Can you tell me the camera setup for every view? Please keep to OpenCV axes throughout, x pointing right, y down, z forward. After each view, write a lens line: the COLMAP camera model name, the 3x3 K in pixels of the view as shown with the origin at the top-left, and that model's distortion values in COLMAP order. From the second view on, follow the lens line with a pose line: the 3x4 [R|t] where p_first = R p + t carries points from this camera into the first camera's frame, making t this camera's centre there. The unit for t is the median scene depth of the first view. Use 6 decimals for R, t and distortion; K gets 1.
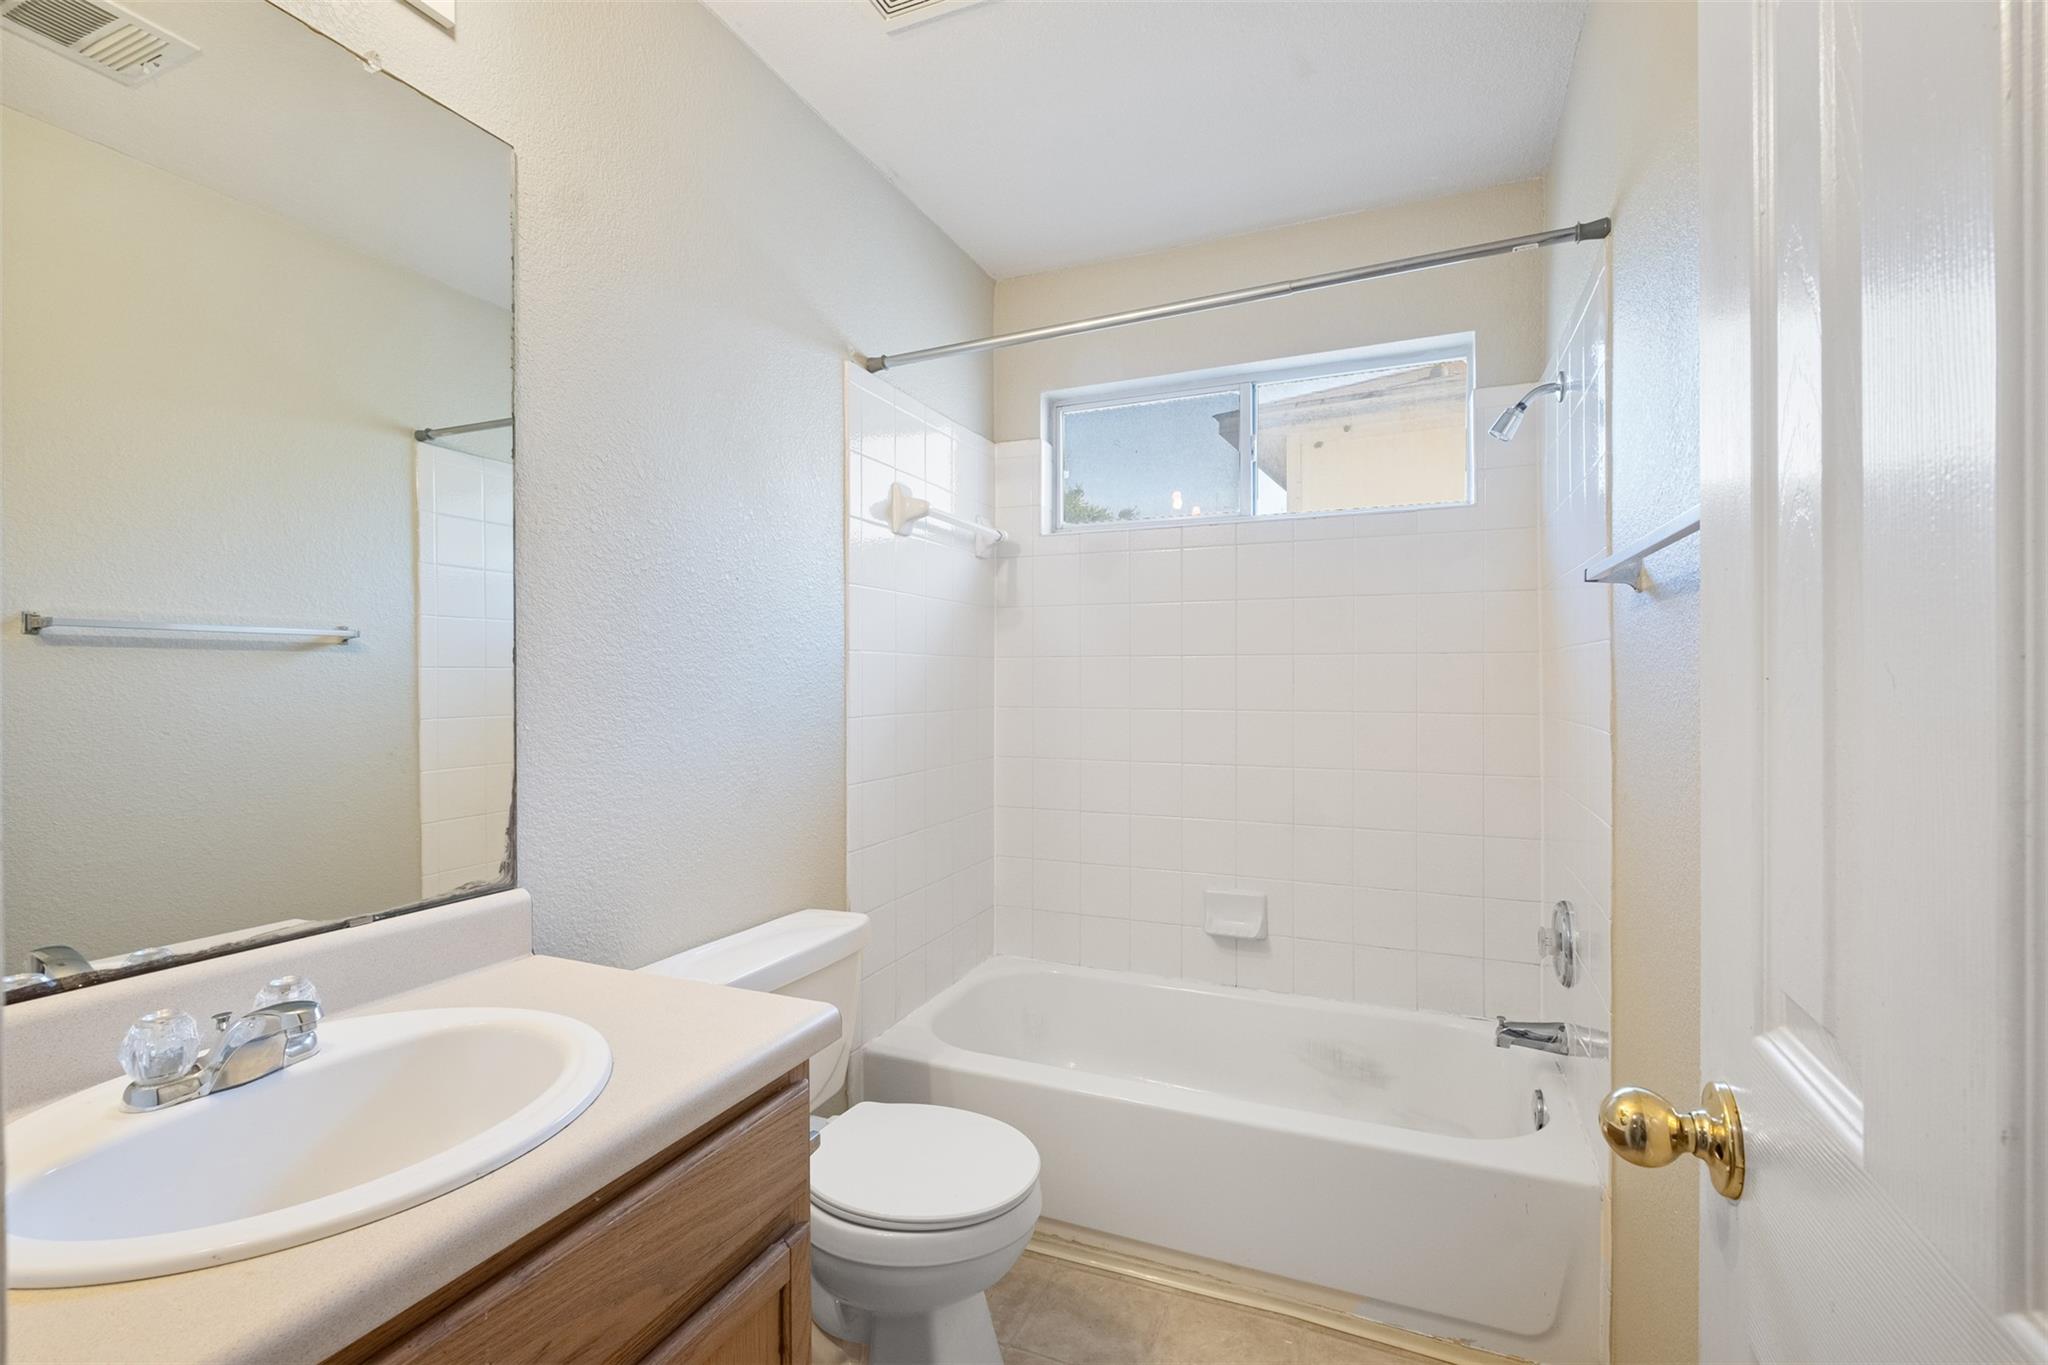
lens RADIAL K [[885.5, 0, 1026.9], [0, 885.5, 681.6], [0, 0, 1]] dist [-0.003959, -0.001607]
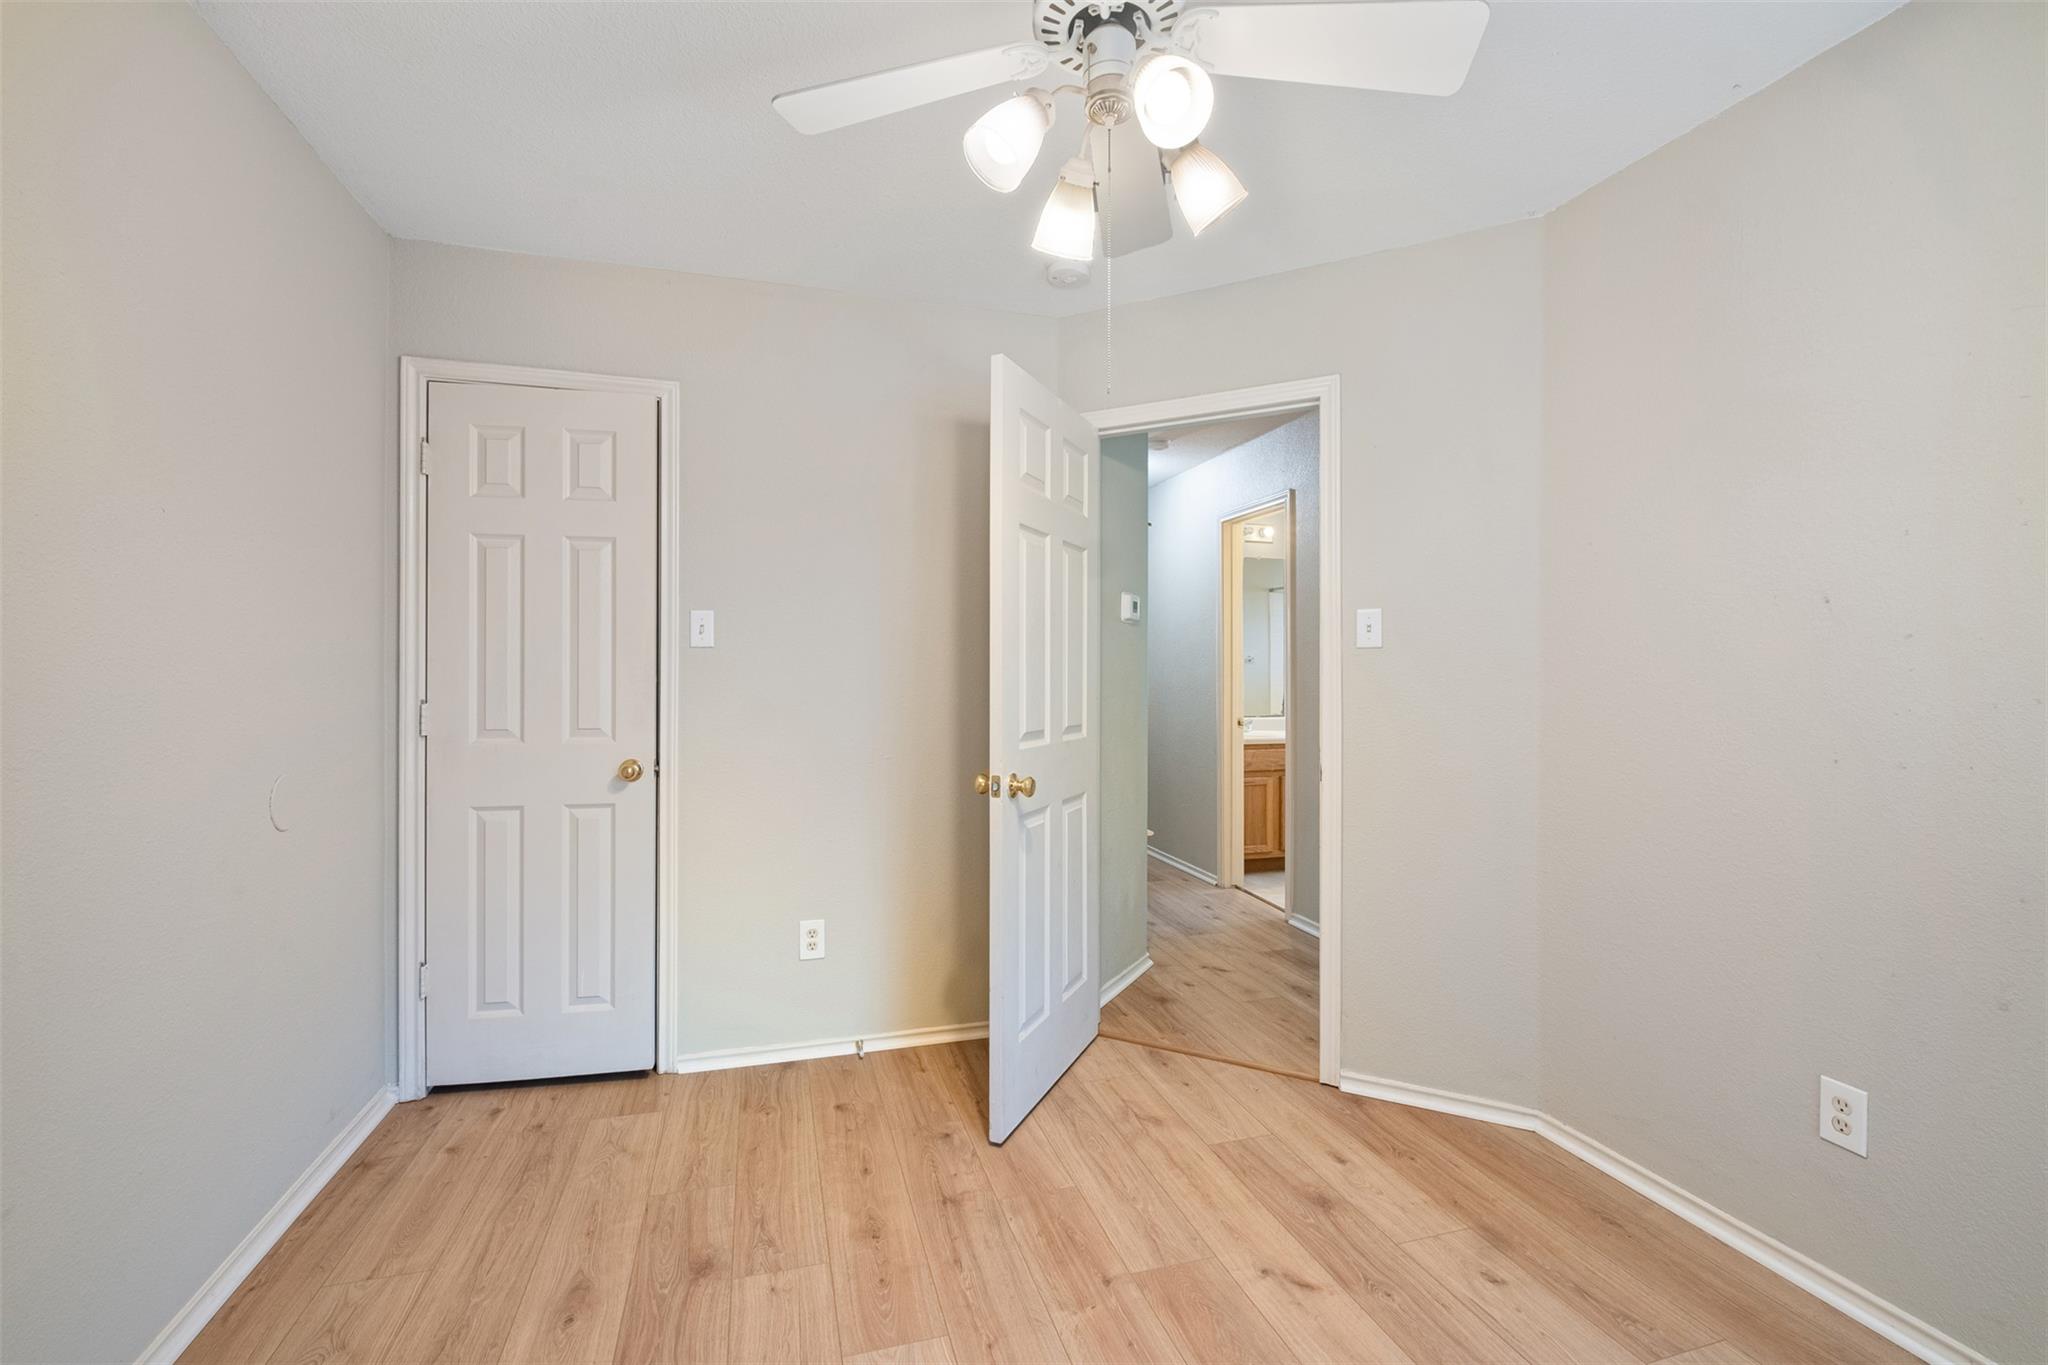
lens RADIAL K [[885.5, 0, 1018.5], [0, 885.5, 680.5], [0, 0, 1]] dist [-0.003959, -0.001607]
pose [[0.633883, 0.008871, -0.773378, 1.076663], [-0.006949, 0.999959, 0.005774, 0.012010], [0.773398, 0.001714, 0.633919, -1.536078]]
